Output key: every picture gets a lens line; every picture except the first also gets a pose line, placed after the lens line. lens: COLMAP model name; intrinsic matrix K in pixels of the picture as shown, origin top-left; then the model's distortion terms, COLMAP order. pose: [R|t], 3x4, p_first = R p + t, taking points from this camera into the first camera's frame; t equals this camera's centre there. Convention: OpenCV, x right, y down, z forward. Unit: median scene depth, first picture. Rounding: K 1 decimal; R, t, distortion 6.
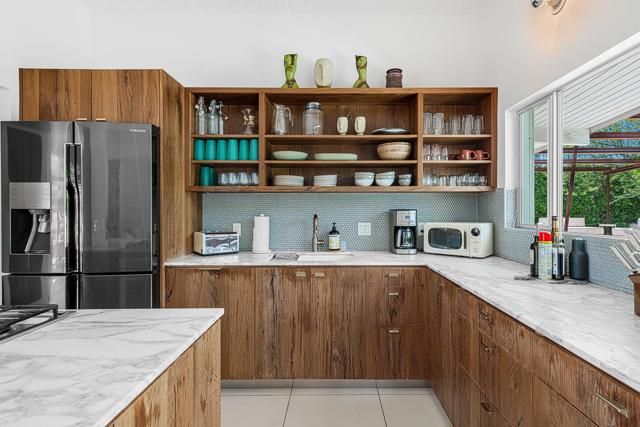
lens RADIAL K [[327.9, 0, 346.7], [0, 327.9, 211.7], [0, 0, 1]] dist [0.022482, -0.008794]
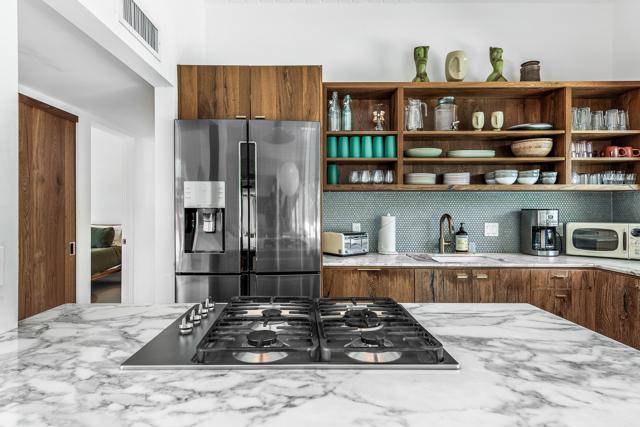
lens RADIAL K [[371.8, 0, 318.5], [0, 371.8, 210.1], [0, 0, 1]] dist [0.022890, -0.007685]
pose [[0.999992, 0.001639, -0.003536, -0.485253], [-0.001654, 0.999990, -0.004254, 0.002174], [0.003529, 0.004260, 0.999985, -0.088281]]
